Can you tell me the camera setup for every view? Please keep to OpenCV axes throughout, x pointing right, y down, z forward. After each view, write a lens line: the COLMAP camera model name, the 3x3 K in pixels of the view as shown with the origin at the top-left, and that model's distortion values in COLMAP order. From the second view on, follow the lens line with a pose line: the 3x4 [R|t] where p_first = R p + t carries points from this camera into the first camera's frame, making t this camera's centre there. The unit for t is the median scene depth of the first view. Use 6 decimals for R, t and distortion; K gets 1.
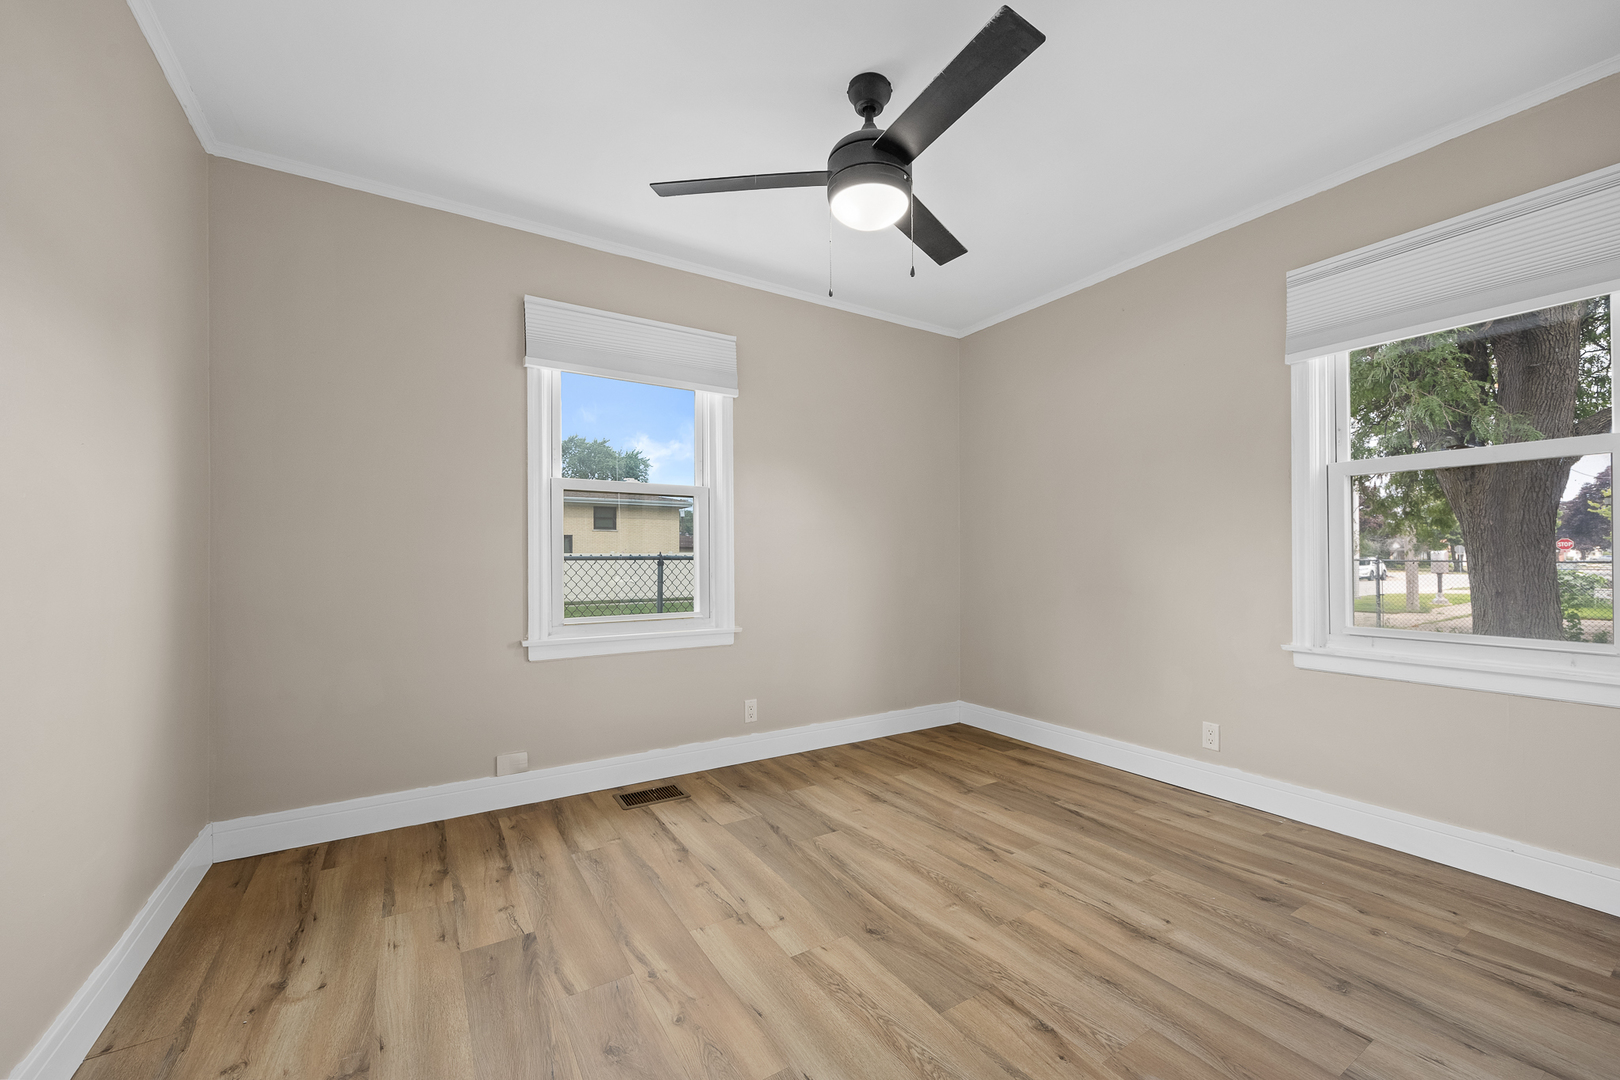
lens RADIAL K [[651.9, 0, 813.4], [0, 651.9, 614.6], [0, 0, 1]] dist [0.000665, 0.000067]
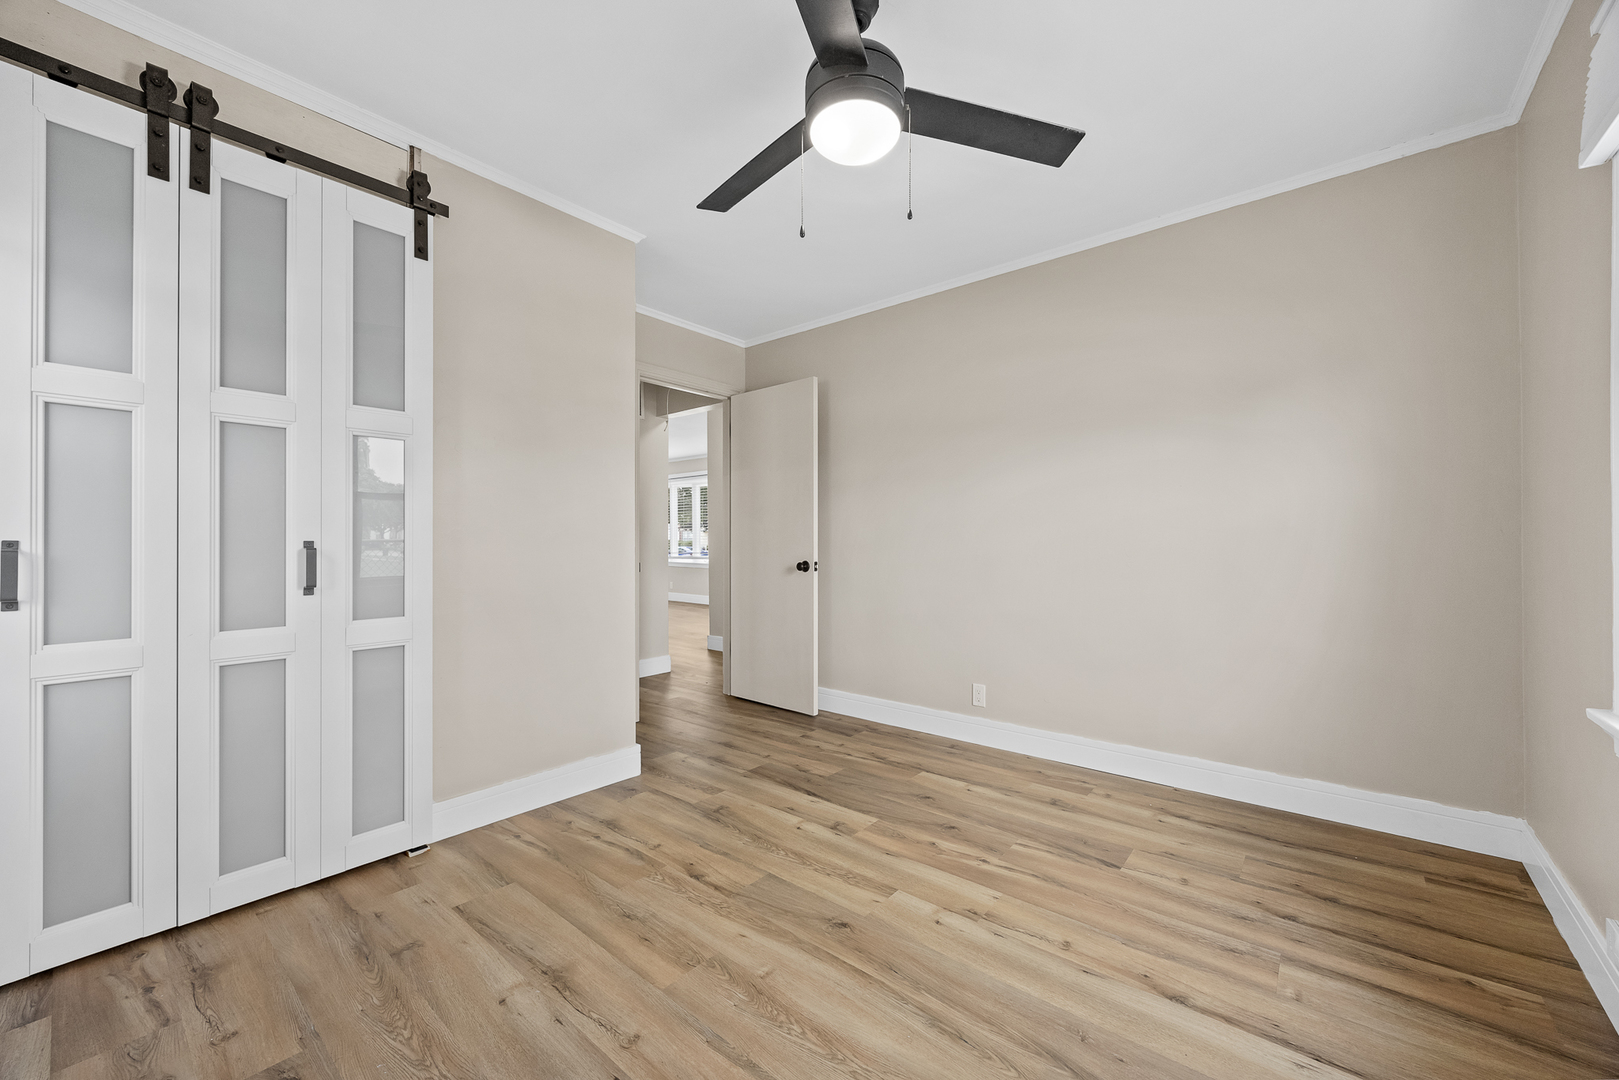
lens RADIAL K [[653.7, 0, 809.5], [0, 653.7, 540.0], [0, 0, 1]] dist [0.000824, 0.000042]
pose [[-0.953747, 0.004040, -0.300584, 0.436799], [-0.021603, 0.996403, 0.081938, -0.174743], [0.299834, 0.084642, -0.950229, 1.892710]]
